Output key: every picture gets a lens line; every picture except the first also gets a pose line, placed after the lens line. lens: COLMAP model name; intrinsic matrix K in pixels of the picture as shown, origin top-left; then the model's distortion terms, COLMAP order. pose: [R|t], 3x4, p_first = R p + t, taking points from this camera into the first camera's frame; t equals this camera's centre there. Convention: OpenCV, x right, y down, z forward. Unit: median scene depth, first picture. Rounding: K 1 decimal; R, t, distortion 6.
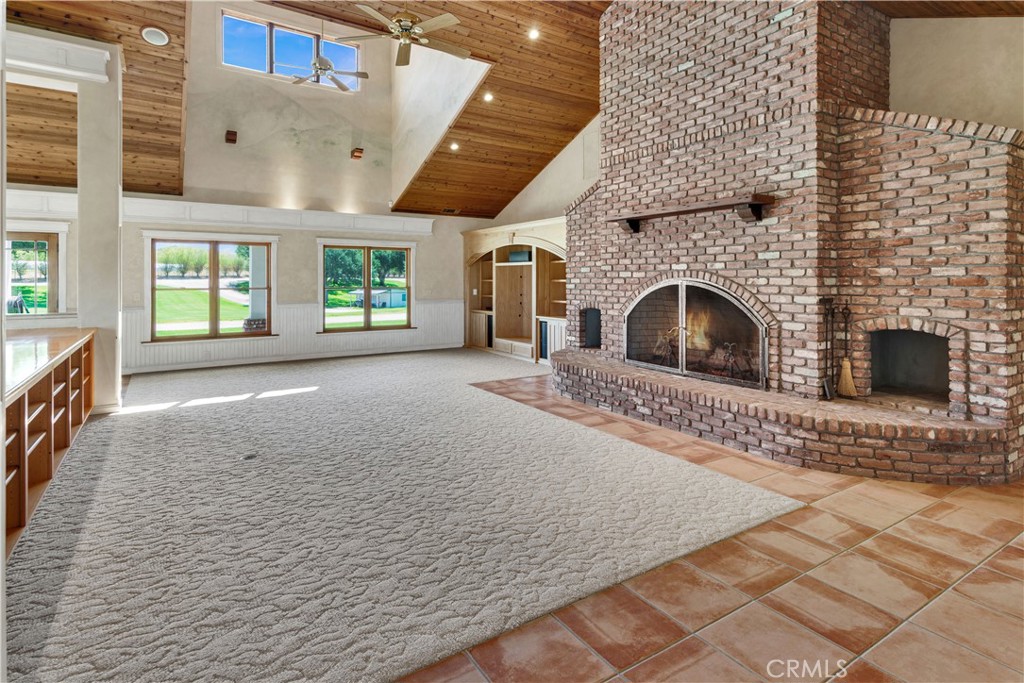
lens RADIAL K [[521.4, 0, 508.5], [0, 521.4, 283.5], [0, 0, 1]] dist [0.021928, -0.001524]
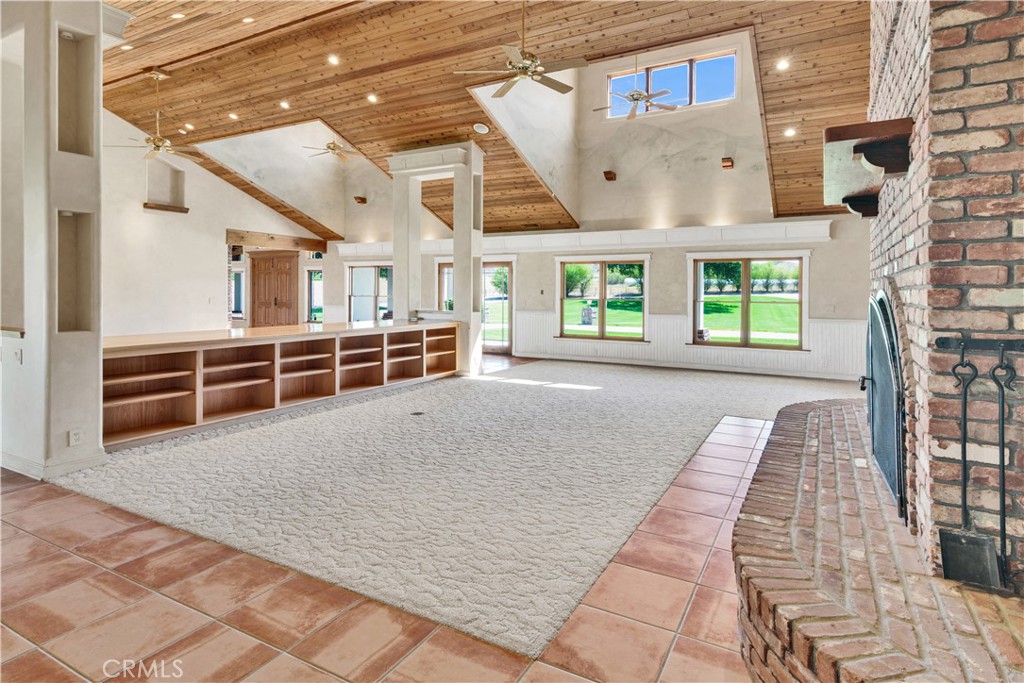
lens RADIAL K [[521.4, 0, 569.4], [0, 521.4, 291.7], [0, 0, 1]] dist [0.021928, -0.001524]
pose [[0.512362, 0.002033, -0.858767, 0.515402], [-0.012442, 0.999910, -0.005056, -0.002172], [0.858680, 0.013276, 0.512341, 0.330983]]
